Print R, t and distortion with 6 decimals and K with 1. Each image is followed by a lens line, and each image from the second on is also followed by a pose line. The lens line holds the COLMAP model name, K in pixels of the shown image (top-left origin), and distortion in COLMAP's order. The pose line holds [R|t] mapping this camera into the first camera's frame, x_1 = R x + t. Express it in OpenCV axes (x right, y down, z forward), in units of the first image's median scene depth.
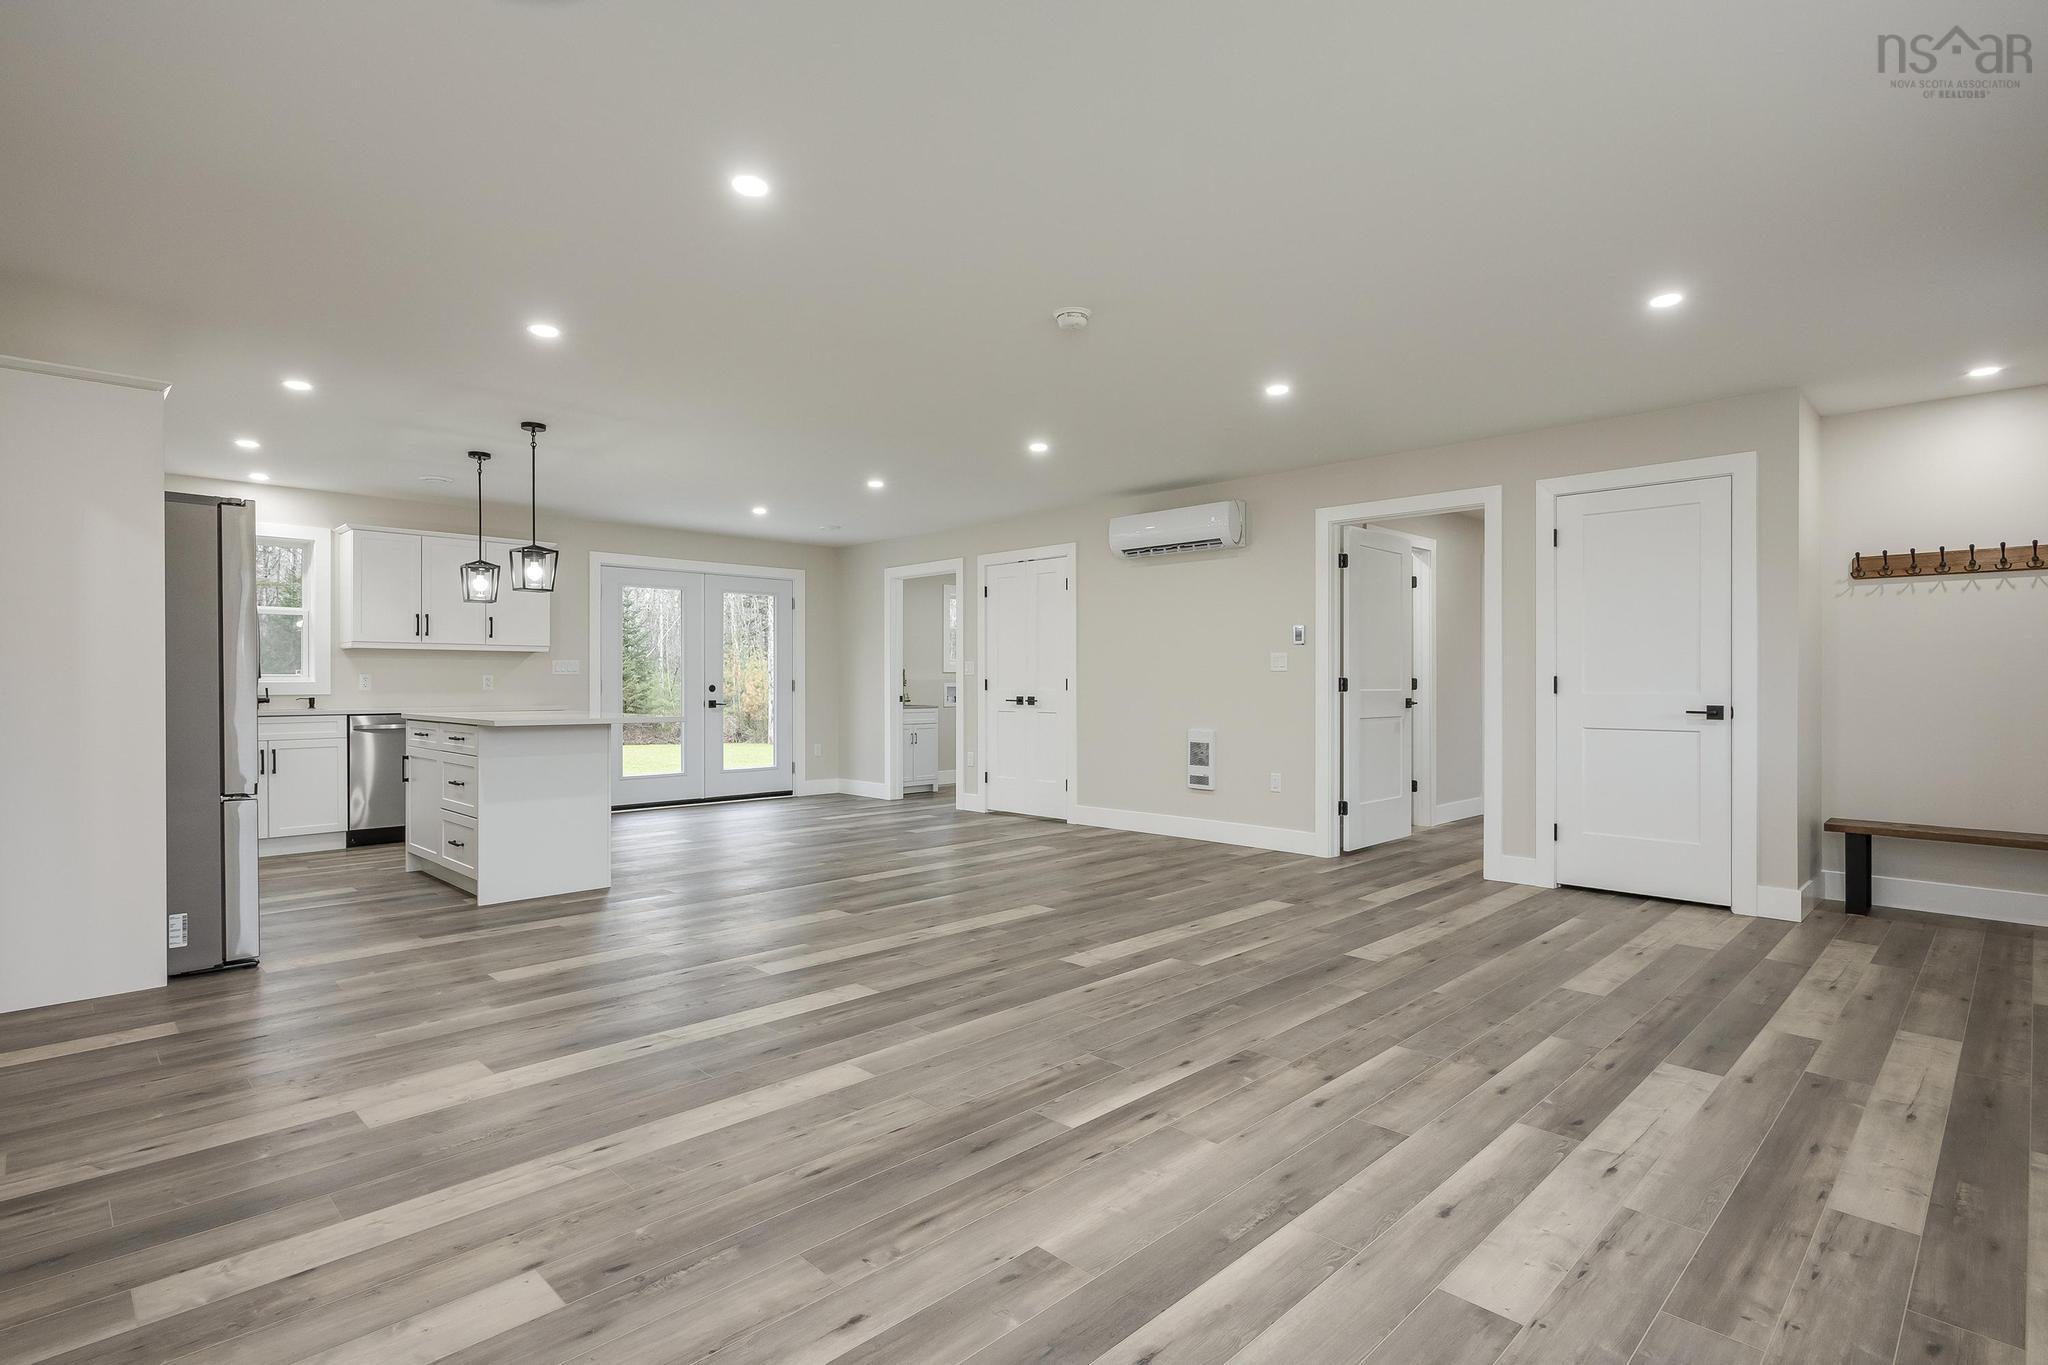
lens RADIAL K [[1009.3, 0, 1022.4], [0, 1009.3, 679.9], [0, 0, 1]] dist [0.000035, -0.000609]
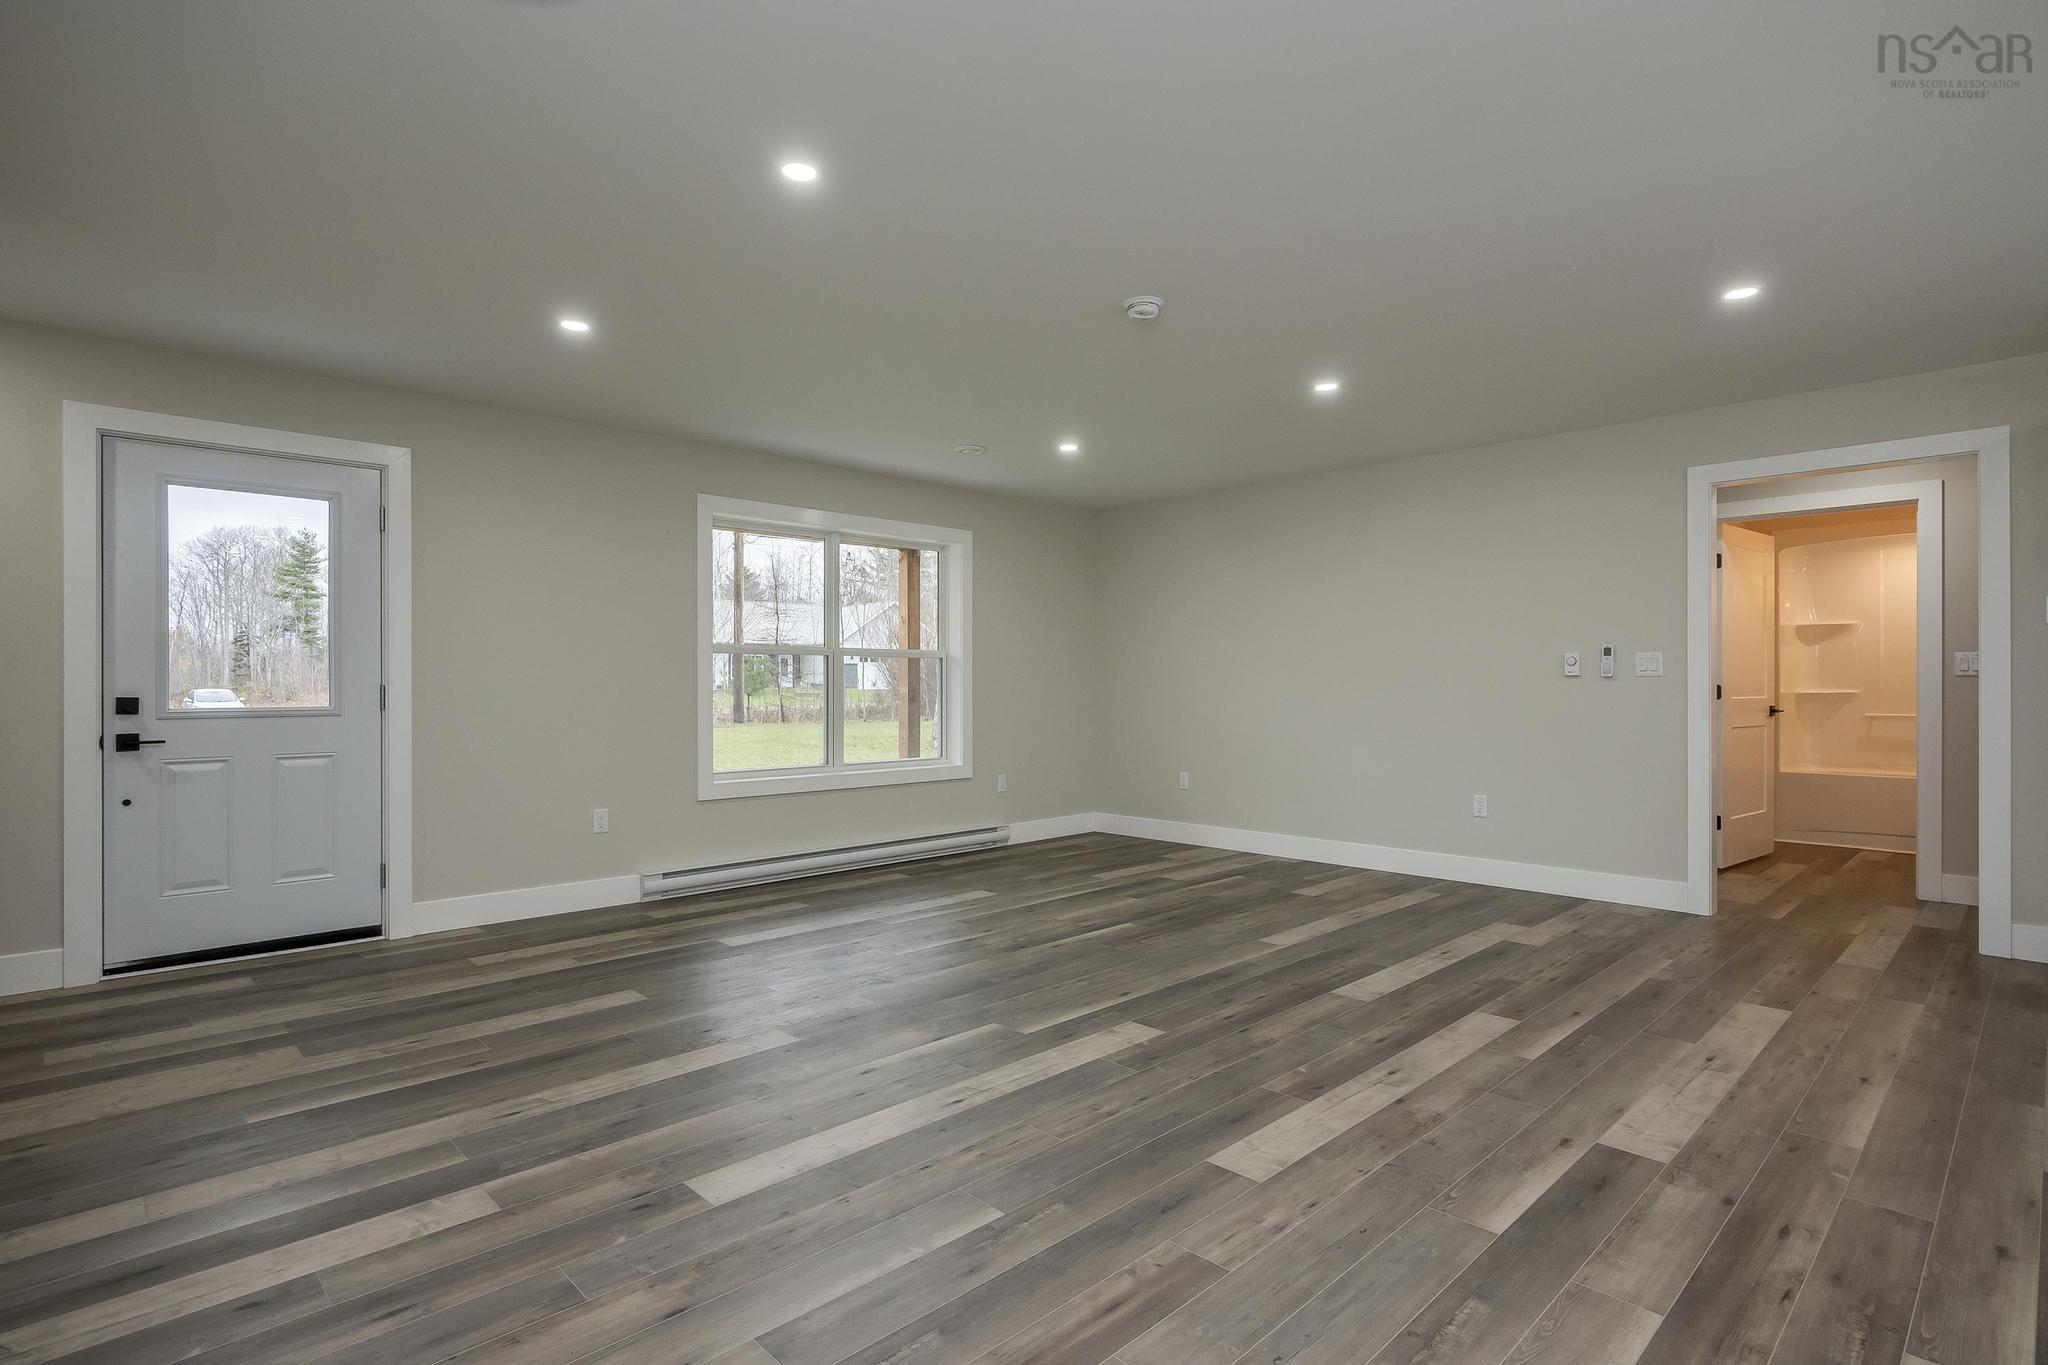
lens RADIAL K [[1009.6, 0, 1030.2], [0, 1009.6, 681.5], [0, 0, 1]] dist [-0.000449, -0.001243]
pose [[-0.999980, 0.000889, 0.006322, 0.080631], [0.000860, 0.999989, -0.004603, -0.000598], [-0.006326, -0.004598, -0.999969, 1.046959]]
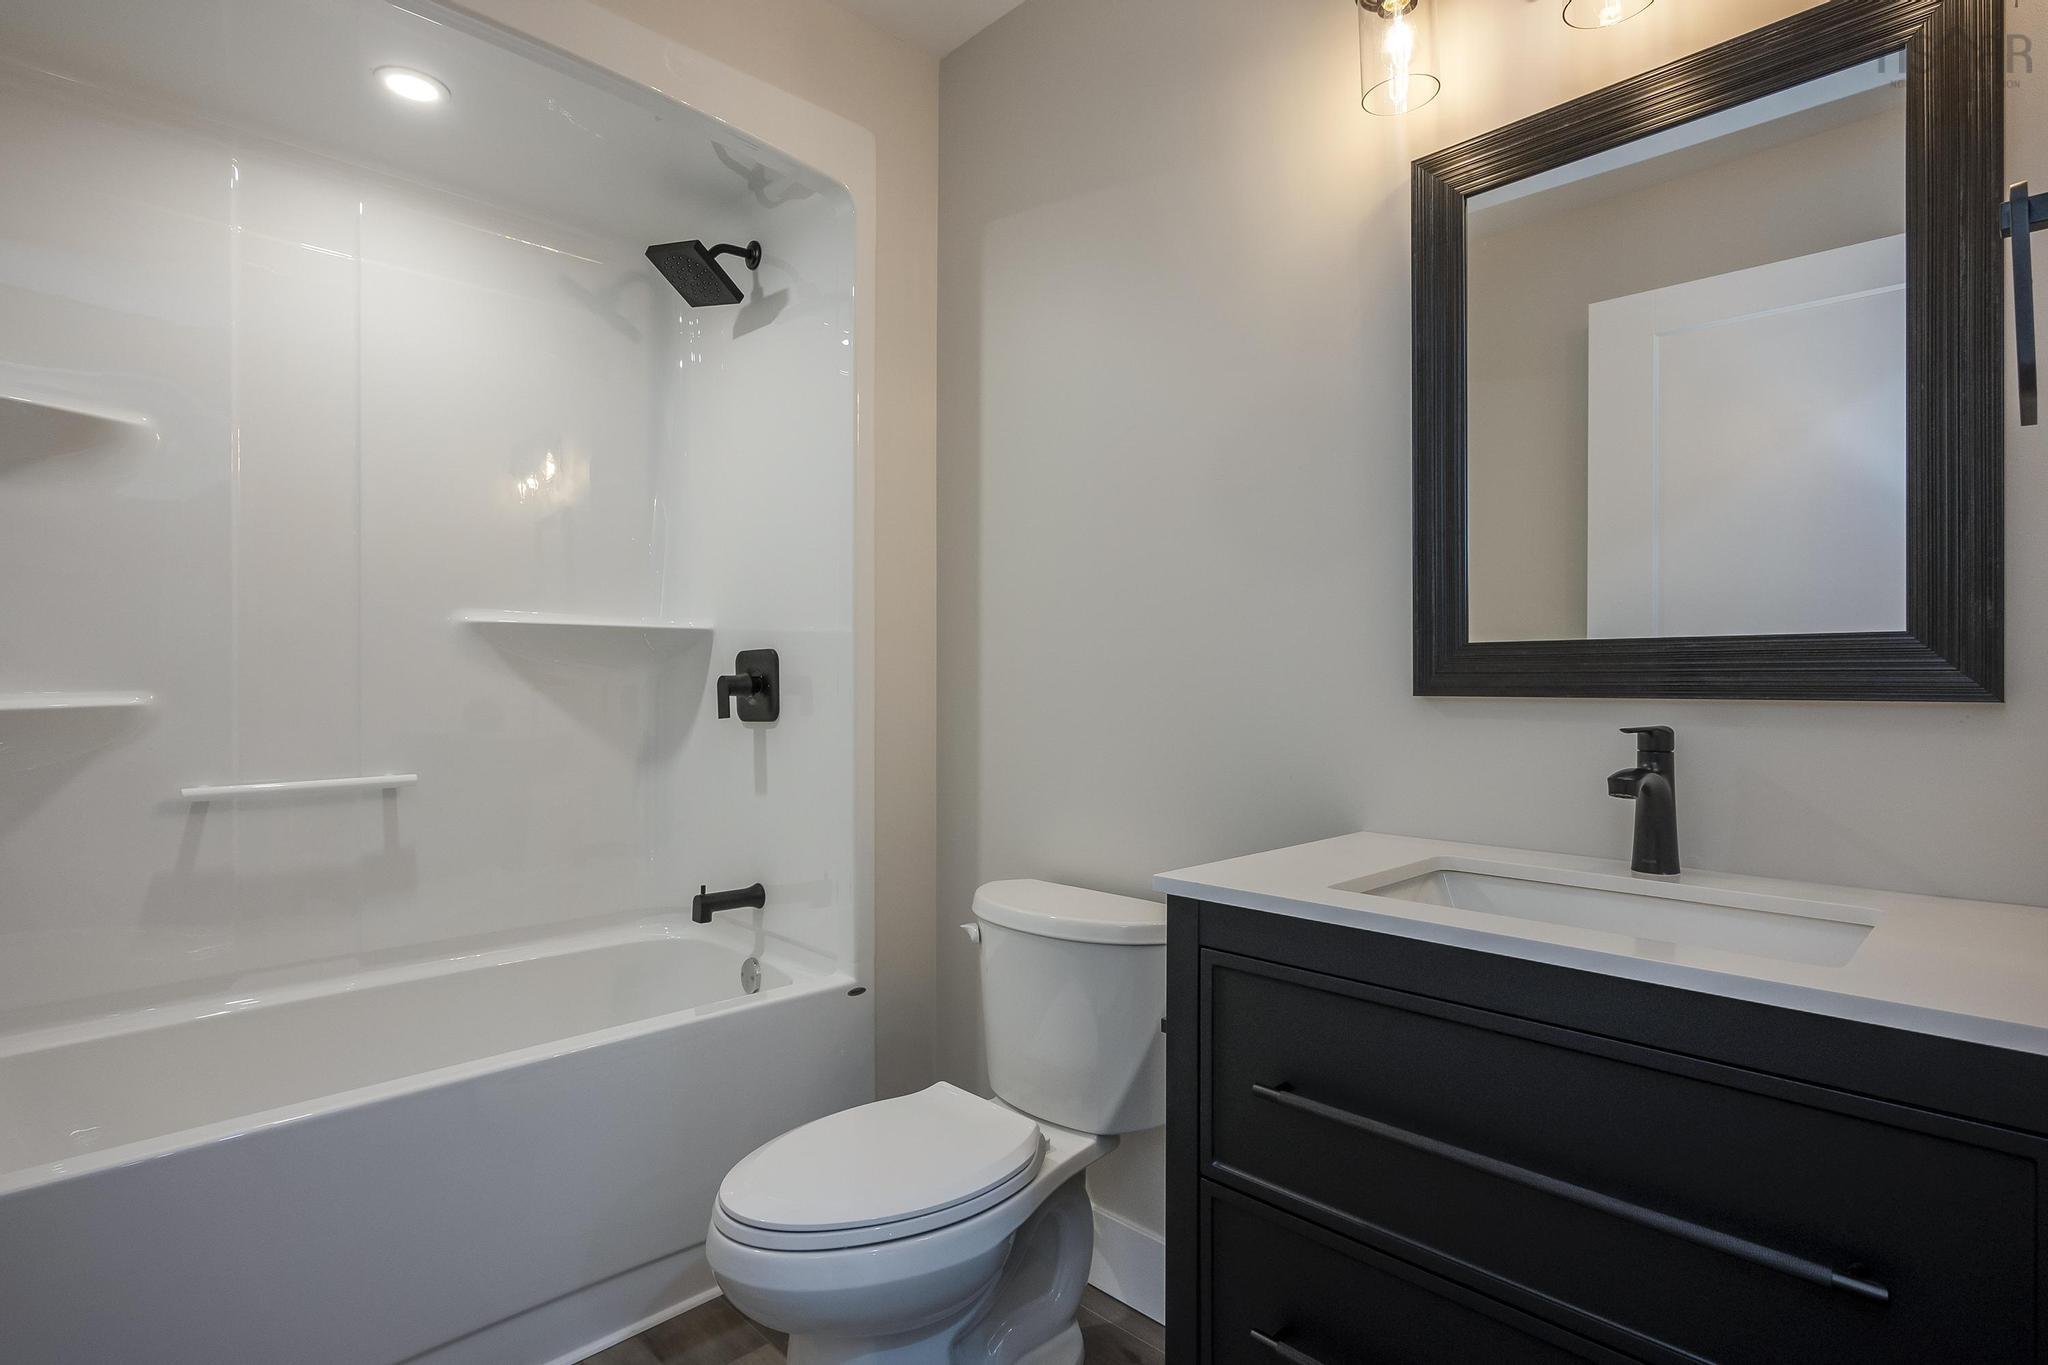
lens RADIAL K [[1009.3, 0, 1022.4], [0, 1009.3, 679.9], [0, 0, 1]] dist [0.000035, -0.000609]
pose [[-0.036340, 0.003682, -0.999333, -0.566932], [0.003377, 0.999988, 0.003562, -0.002901], [0.999334, -0.003245, -0.036352, 0.159302]]
